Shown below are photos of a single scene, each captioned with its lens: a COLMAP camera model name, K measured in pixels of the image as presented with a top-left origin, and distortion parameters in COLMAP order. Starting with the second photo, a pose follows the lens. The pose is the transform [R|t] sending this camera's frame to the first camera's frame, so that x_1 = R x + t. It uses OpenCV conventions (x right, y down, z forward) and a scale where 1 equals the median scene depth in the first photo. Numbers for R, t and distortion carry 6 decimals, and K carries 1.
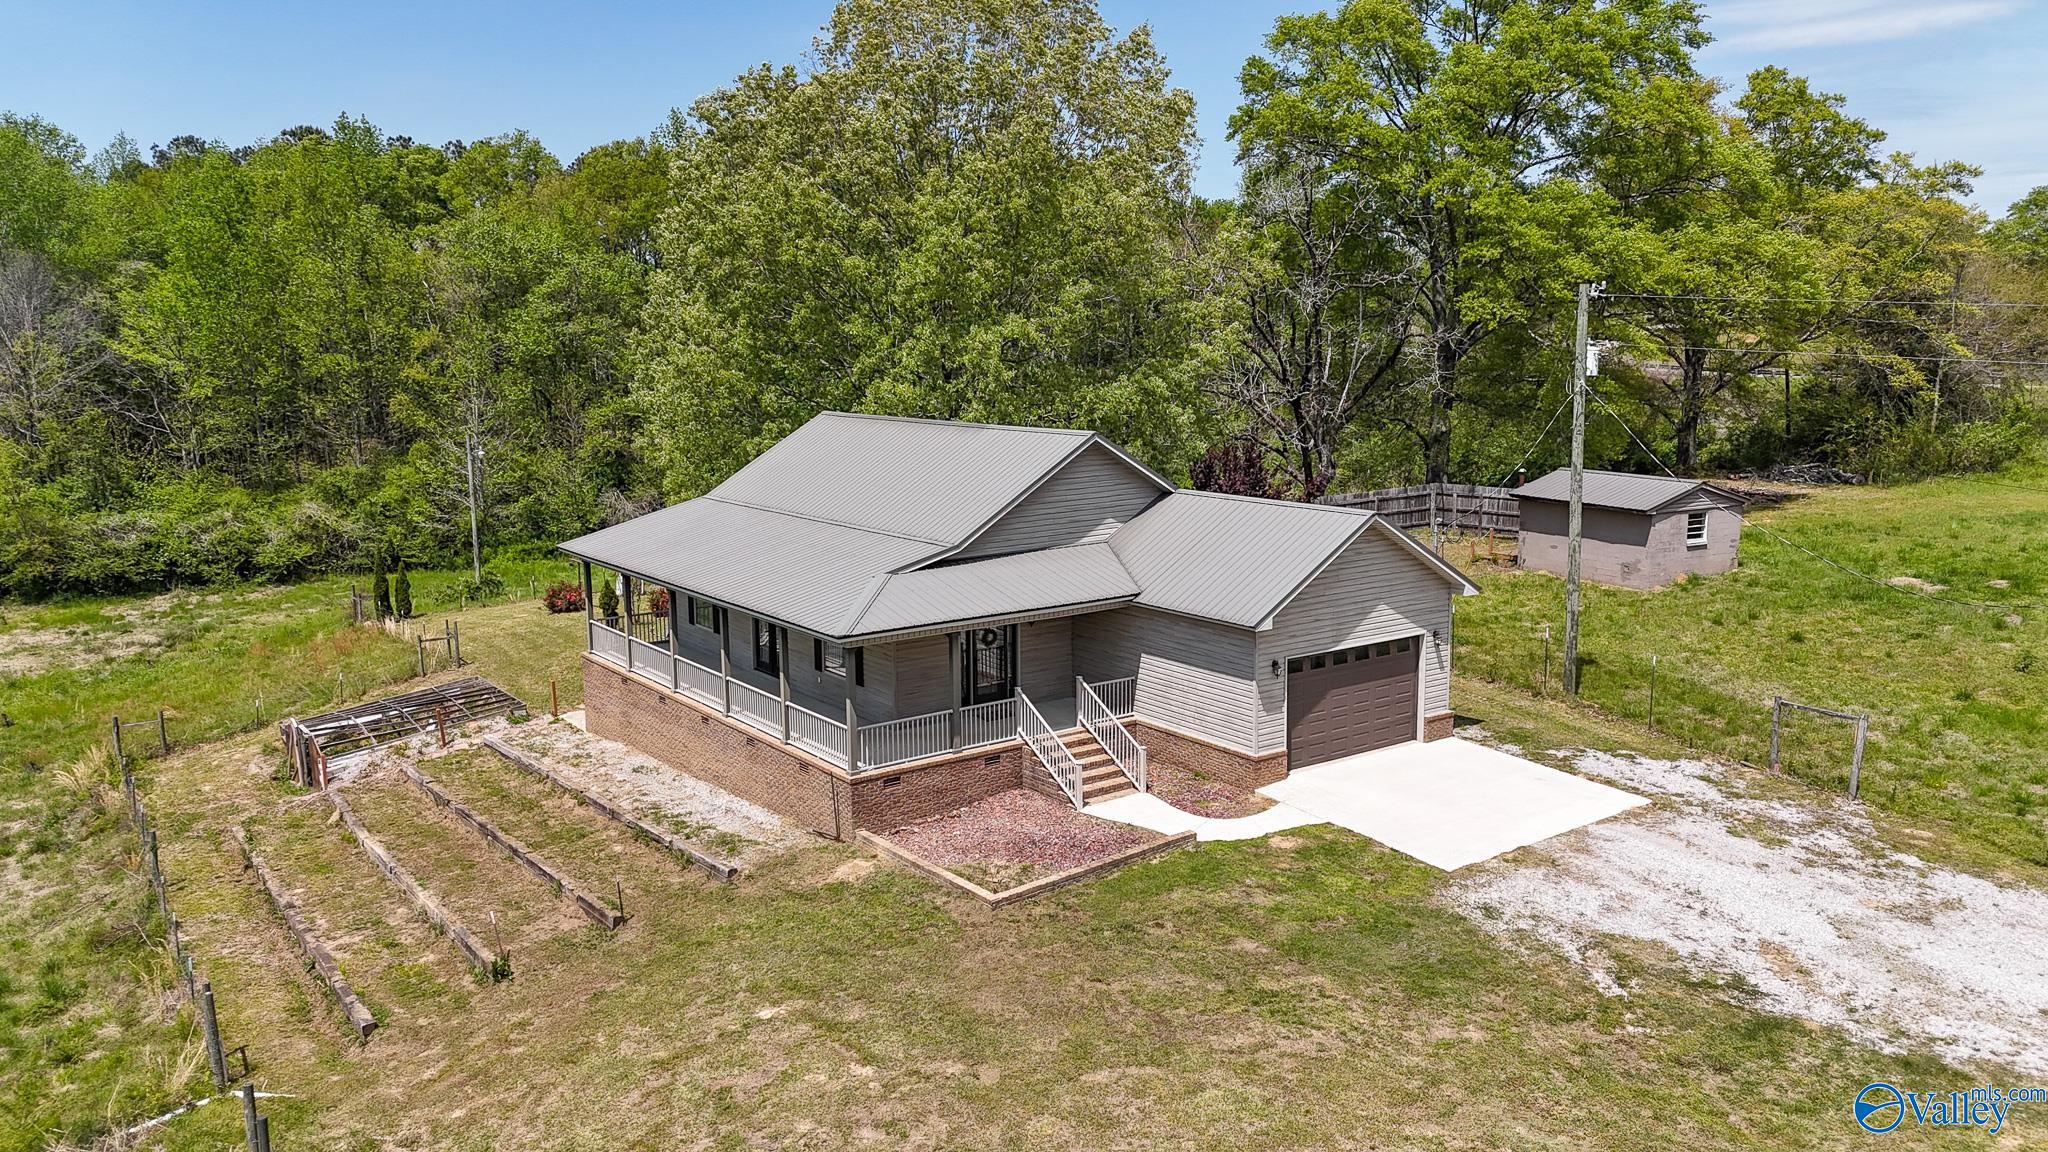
lens RADIAL K [[1511.0, 0, 1024.0], [0, 1511.0, 576.0], [0, 0, 1]] dist [0.054409, -0.049037]
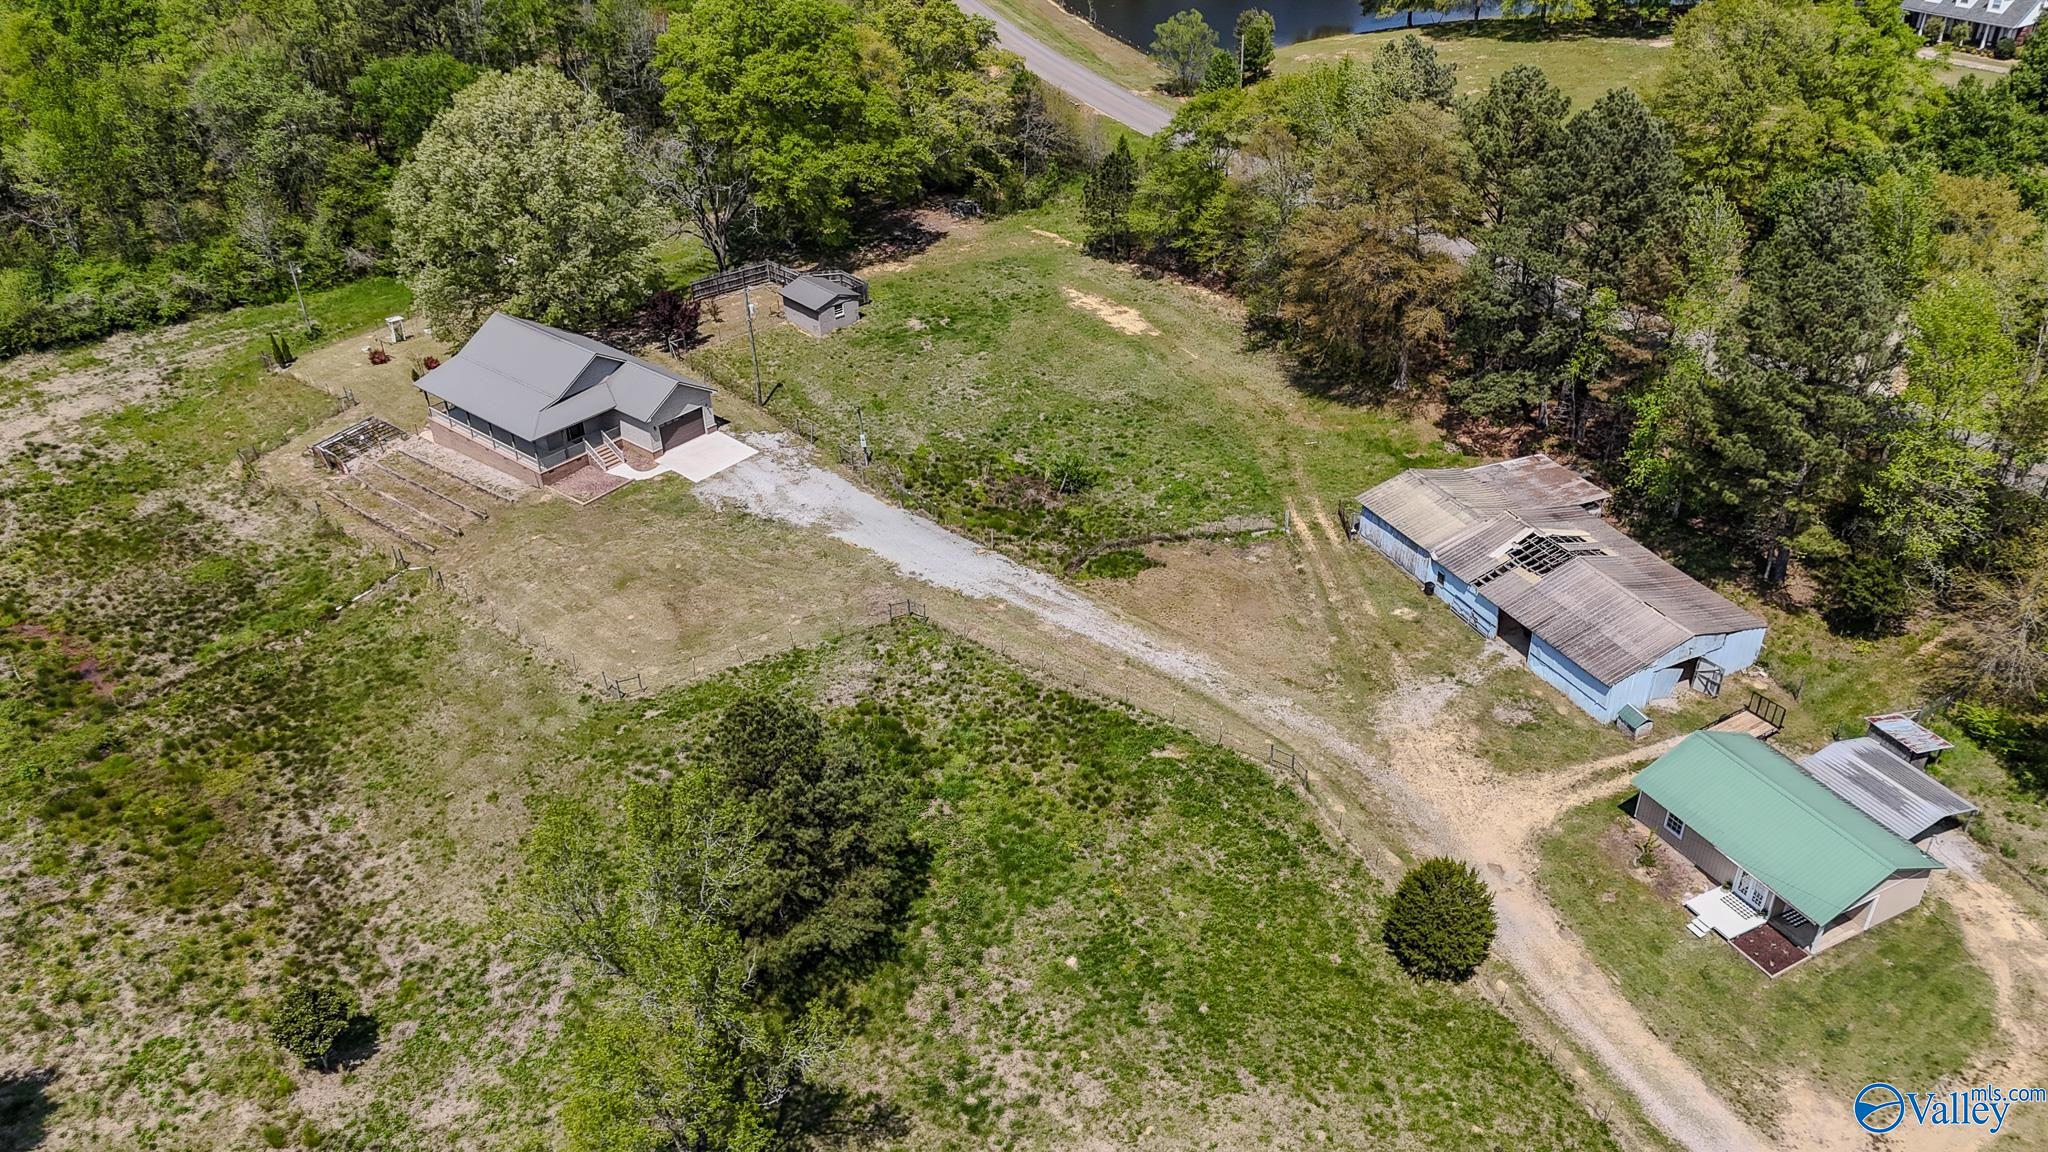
lens RADIAL K [[1510.2, 0, 1077.7], [0, 1510.2, 610.1], [0, 0, 1]] dist [0.050582, -0.057496]
pose [[0.963891, -0.142339, 0.225066, 0.264552], [0.038254, 0.910407, 0.411941, -1.022407], [-0.263537, -0.388456, 0.882978, -2.721848]]
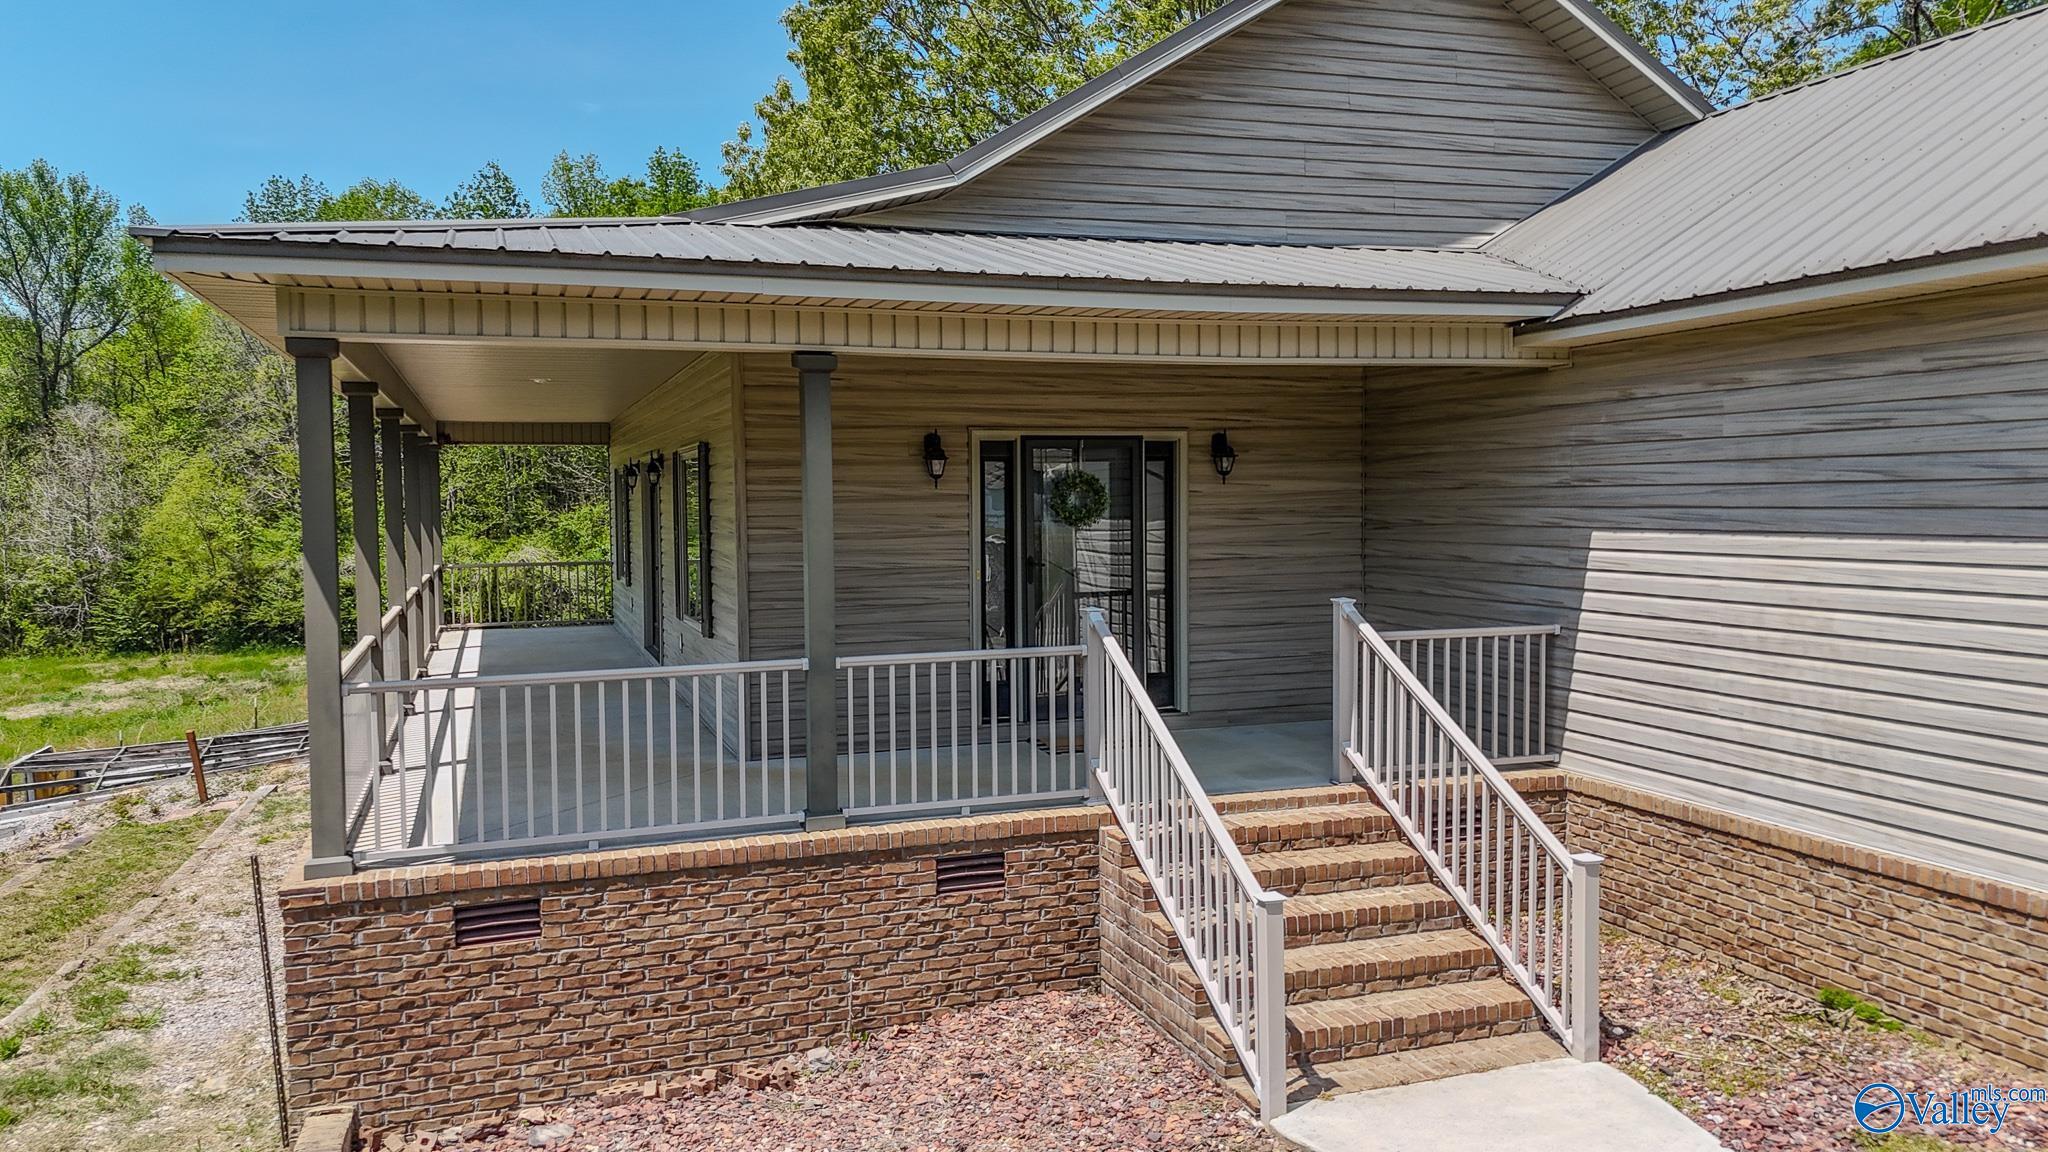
lens RADIAL K [[1511.0, 0, 1024.0], [0, 1511.0, 576.0], [0, 0, 1]] dist [0.054409, -0.049037]
pose [[0.956063, 0.012524, -0.292892, 0.065774], [-0.044088, 0.993867, -0.101416, 0.099385], [0.289826, 0.109873, 0.950752, 0.761609]]
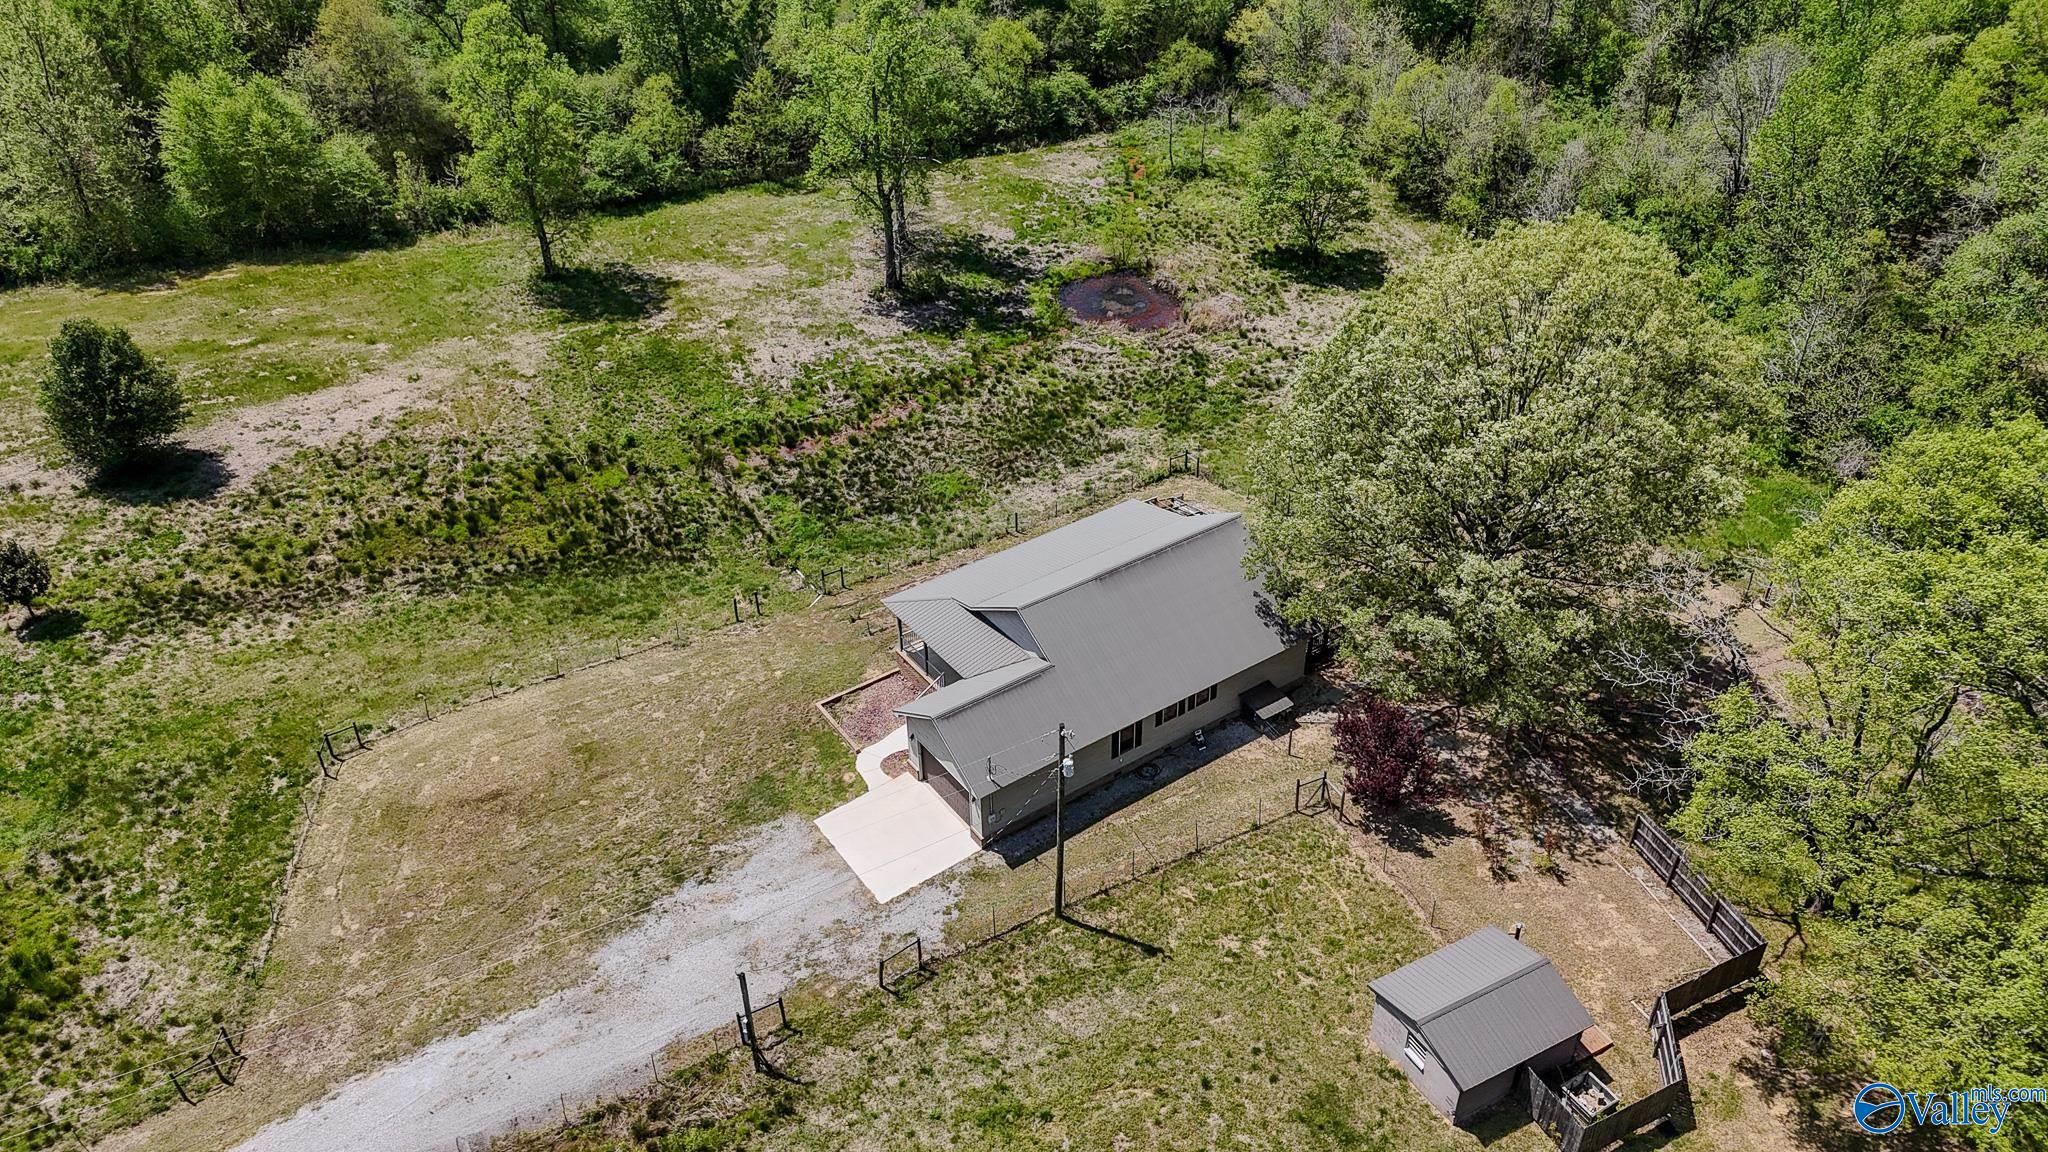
lens RADIAL K [[1511.0, 0, 1024.0], [0, 1511.0, 576.0], [0, 0, 1]] dist [0.054409, -0.049037]
pose [[-0.015134, 0.579337, -0.814948, 1.779372], [-0.143351, 0.805364, 0.575186, -1.379393], [0.989556, 0.125528, 0.070860, 0.970808]]
